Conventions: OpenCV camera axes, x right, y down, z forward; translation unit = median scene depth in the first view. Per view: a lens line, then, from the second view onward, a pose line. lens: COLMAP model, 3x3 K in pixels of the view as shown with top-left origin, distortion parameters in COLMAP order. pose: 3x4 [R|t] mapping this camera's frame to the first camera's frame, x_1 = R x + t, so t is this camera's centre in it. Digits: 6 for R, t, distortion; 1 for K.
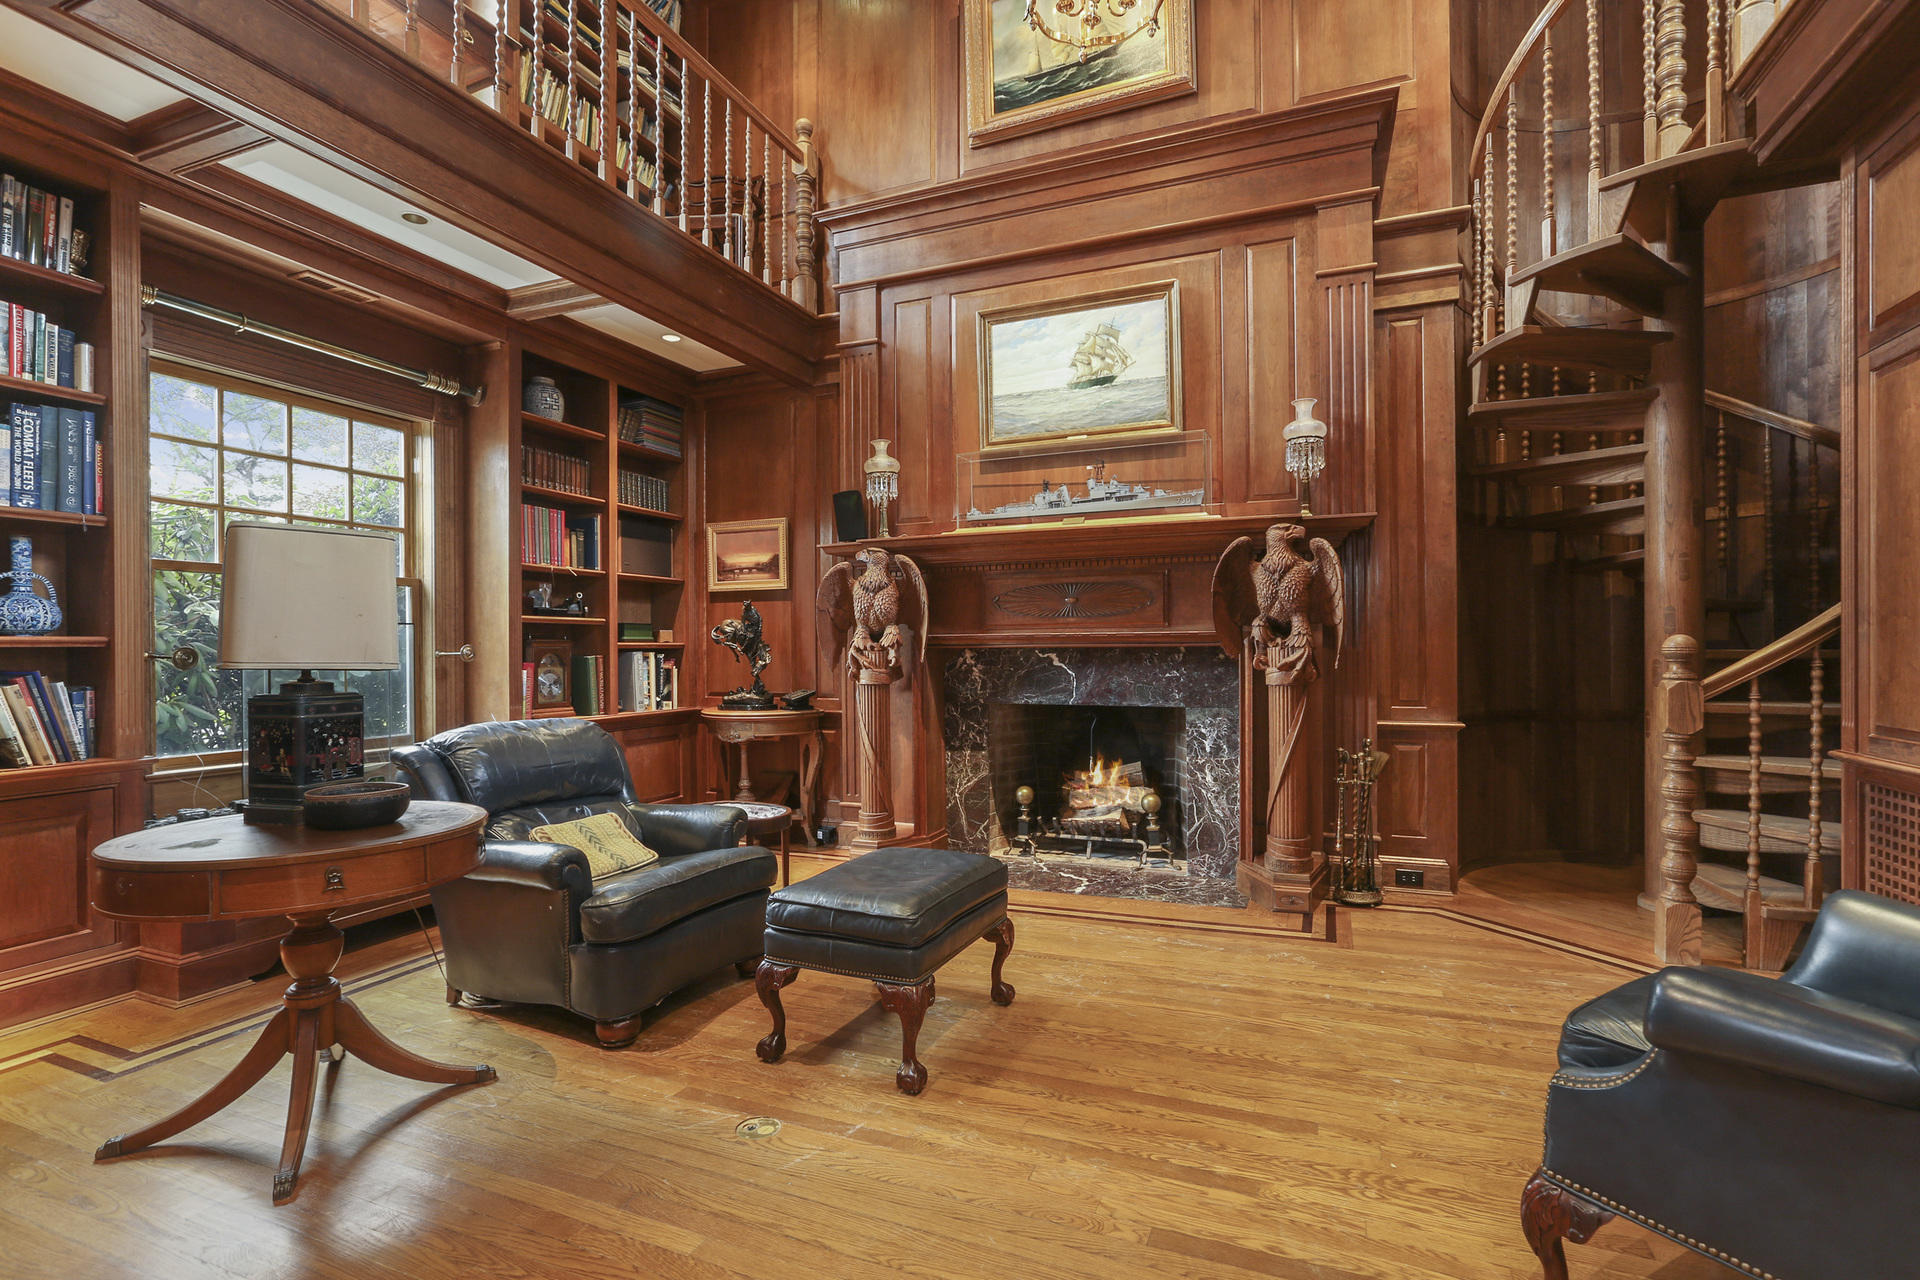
lens RADIAL K [[881.2, 0, 944.0], [0, 881.2, 656.8], [0, 0, 1]] dist [-0.053121, 0.012952]
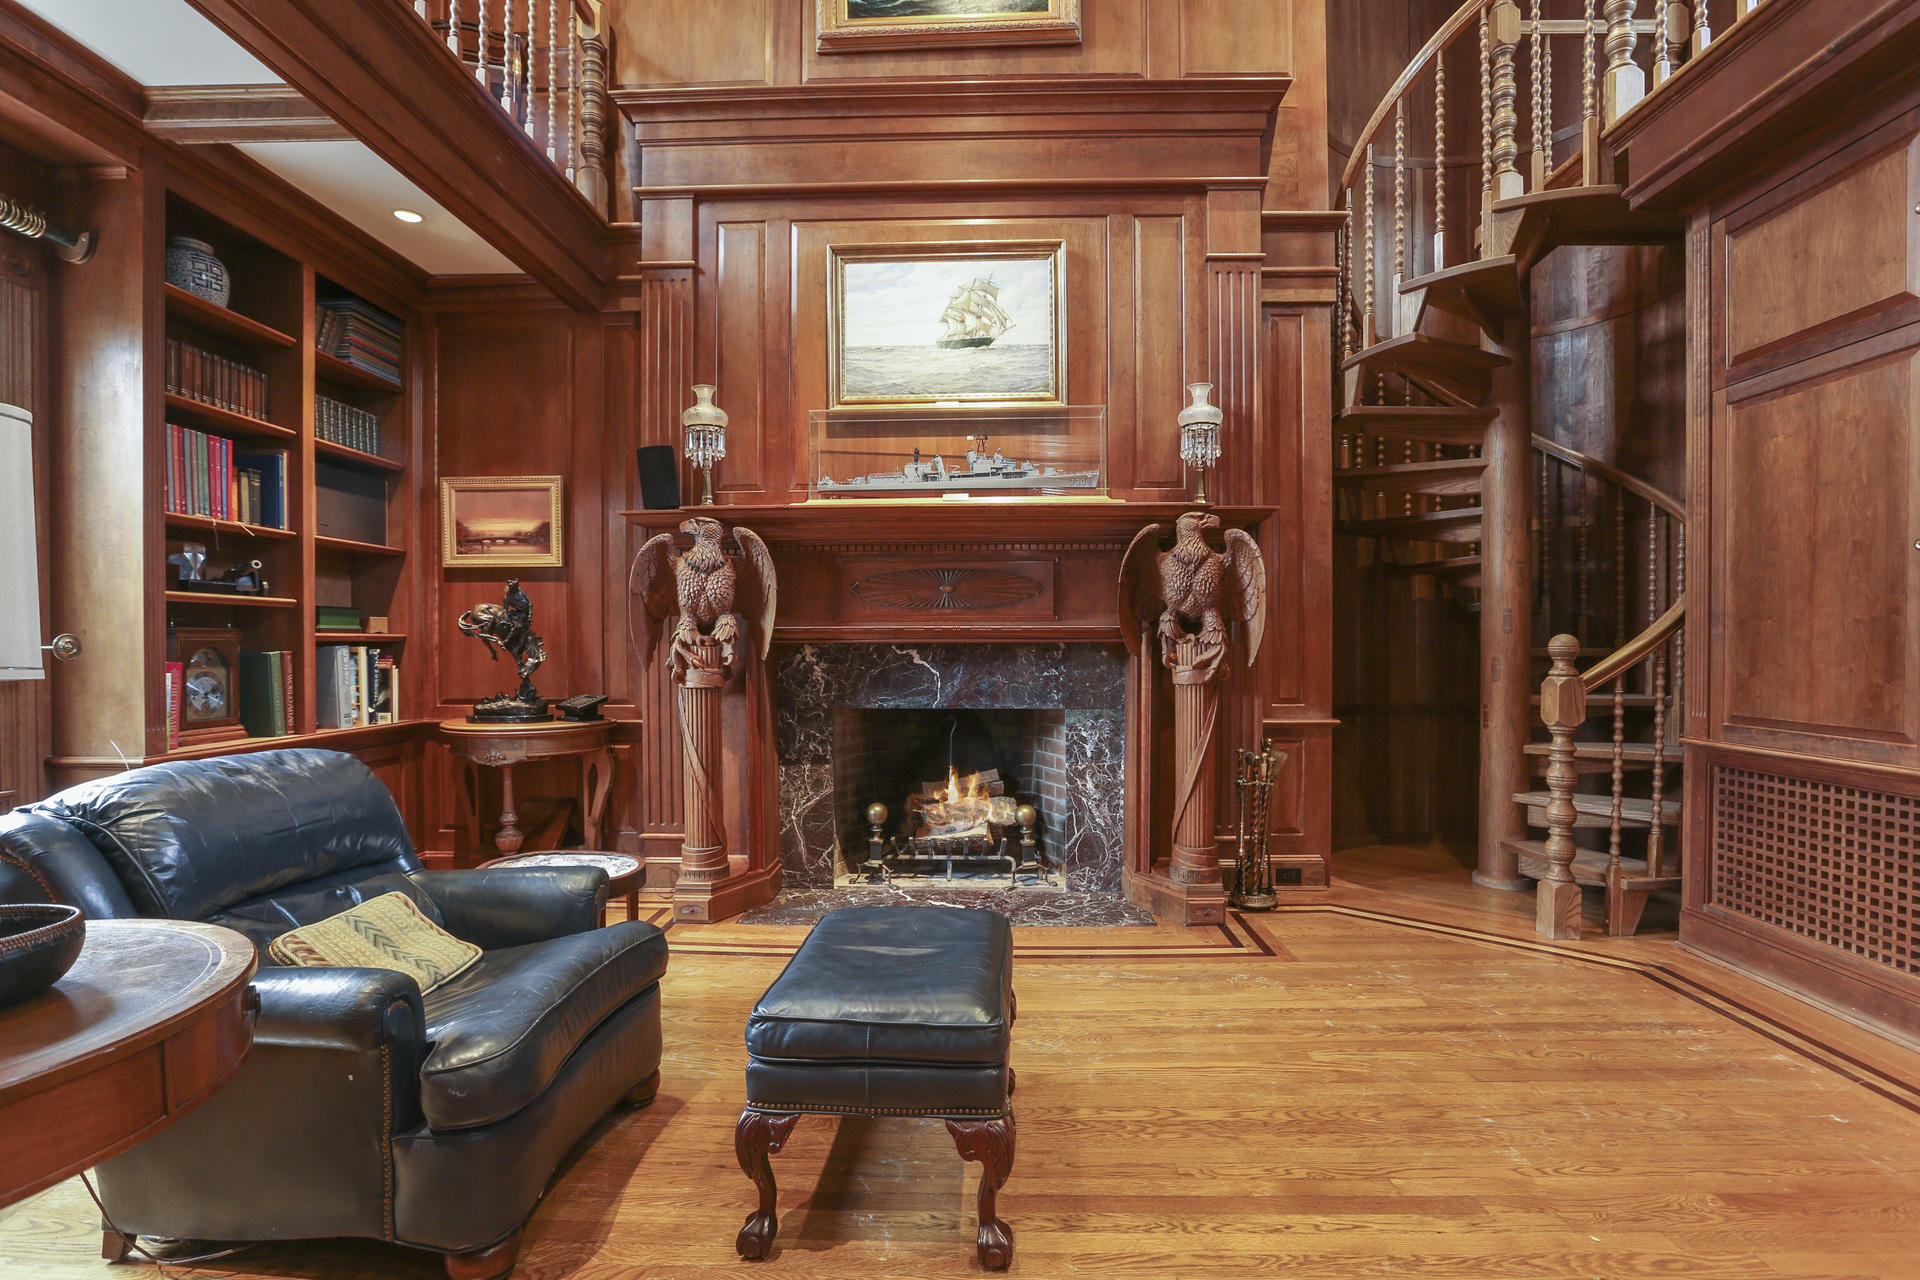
lens RADIAL K [[881.2, 0, 962.5], [0, 881.2, 658.5], [0, 0, 1]] dist [-0.053121, 0.012952]
pose [[0.929409, -0.000636, 0.369051, -0.173105], [-0.001611, 0.999982, 0.005780, -0.000352], [-0.369049, -0.005966, 0.929391, 0.191586]]
